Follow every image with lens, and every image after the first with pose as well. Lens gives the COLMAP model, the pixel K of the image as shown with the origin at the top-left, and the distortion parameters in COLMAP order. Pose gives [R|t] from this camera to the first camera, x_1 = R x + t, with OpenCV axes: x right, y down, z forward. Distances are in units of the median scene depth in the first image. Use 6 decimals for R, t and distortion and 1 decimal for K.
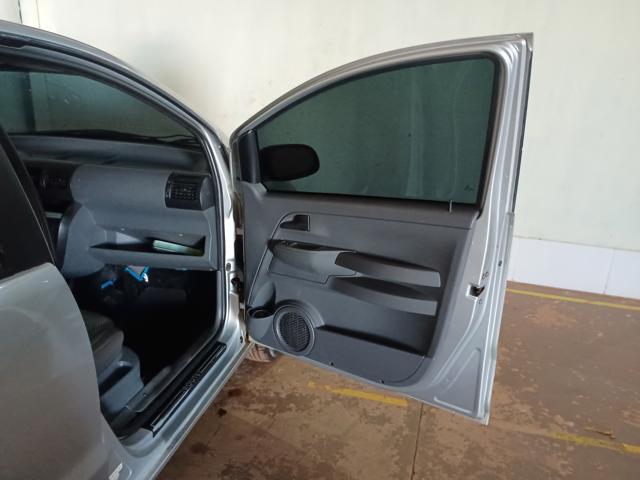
lens RADIAL K [[530.8, 0, 317.7], [0, 530.8, 234.0], [0, 0, 1]] dist [0.022708, -0.039336]
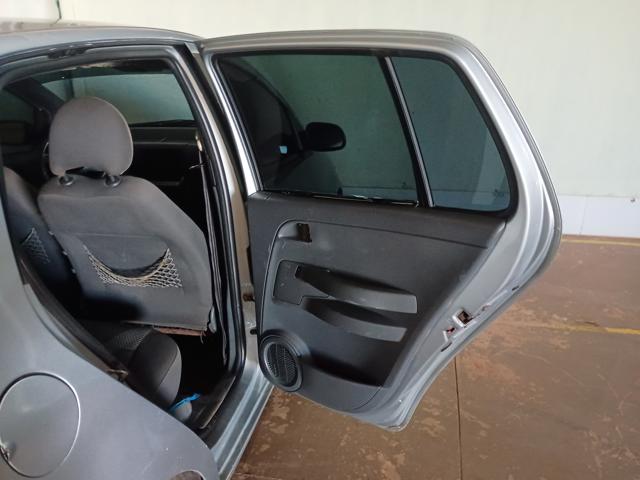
lens RADIAL K [[530.8, 0, 314.7], [0, 530.8, 241.3], [0, 0, 1]] dist [0.022708, -0.039336]
pose [[0.996396, -0.072420, 0.044173, -0.188695], [0.071497, 0.997195, 0.022136, 0.094025], [-0.045652, -0.018898, 0.998779, -0.287695]]
